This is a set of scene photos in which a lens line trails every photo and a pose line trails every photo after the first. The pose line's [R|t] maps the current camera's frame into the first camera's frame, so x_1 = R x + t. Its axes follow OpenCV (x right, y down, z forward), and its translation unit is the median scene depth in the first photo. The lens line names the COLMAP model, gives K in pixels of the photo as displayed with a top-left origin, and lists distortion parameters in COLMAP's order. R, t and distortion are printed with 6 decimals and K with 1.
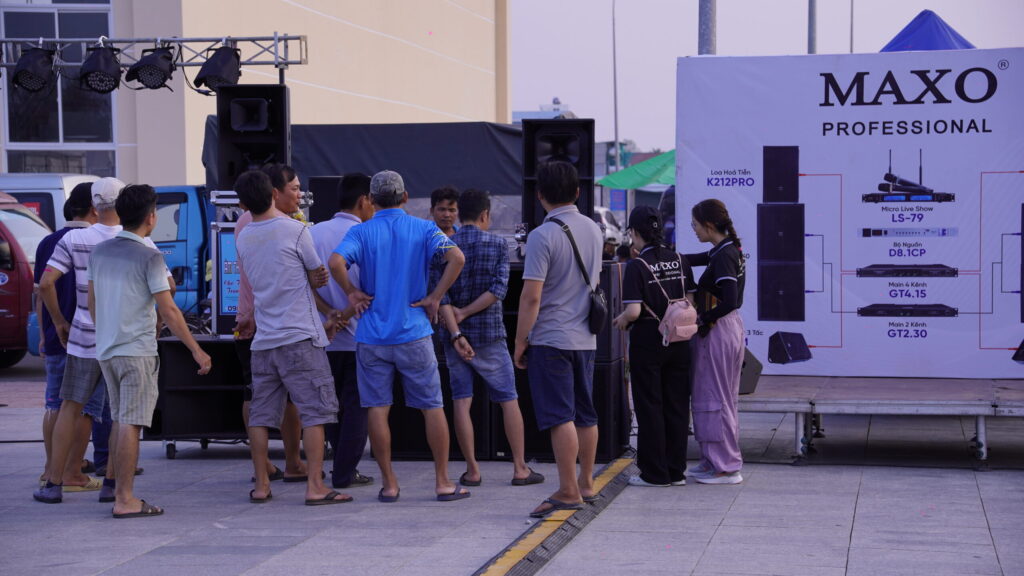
lens RADIAL K [[2371.4, 0, 511.4], [0, 2371.4, 293.2], [0, 0, 1]] dist [0.703755, 0.000000]
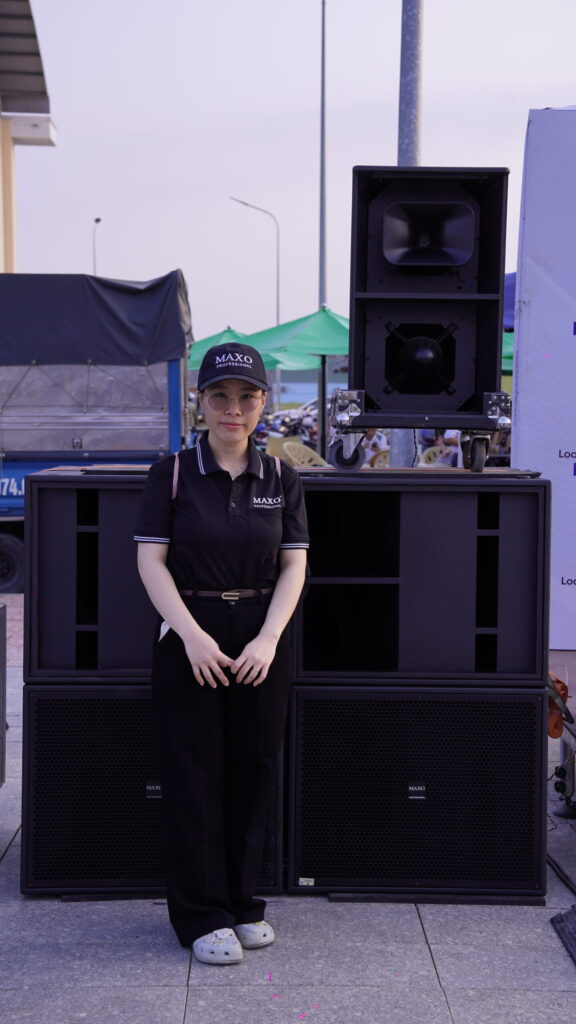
lens RADIAL K [[1653.4, 0, 286.9], [0, 1653.4, 515.1], [0, 0, 1]] dist [0.350957, 0.000000]
pose [[0.985547, 0.003750, 0.169363, -0.057567], [-0.009722, 0.999359, 0.034451, -0.014153], [-0.169125, -0.035599, 0.984951, 0.601667]]
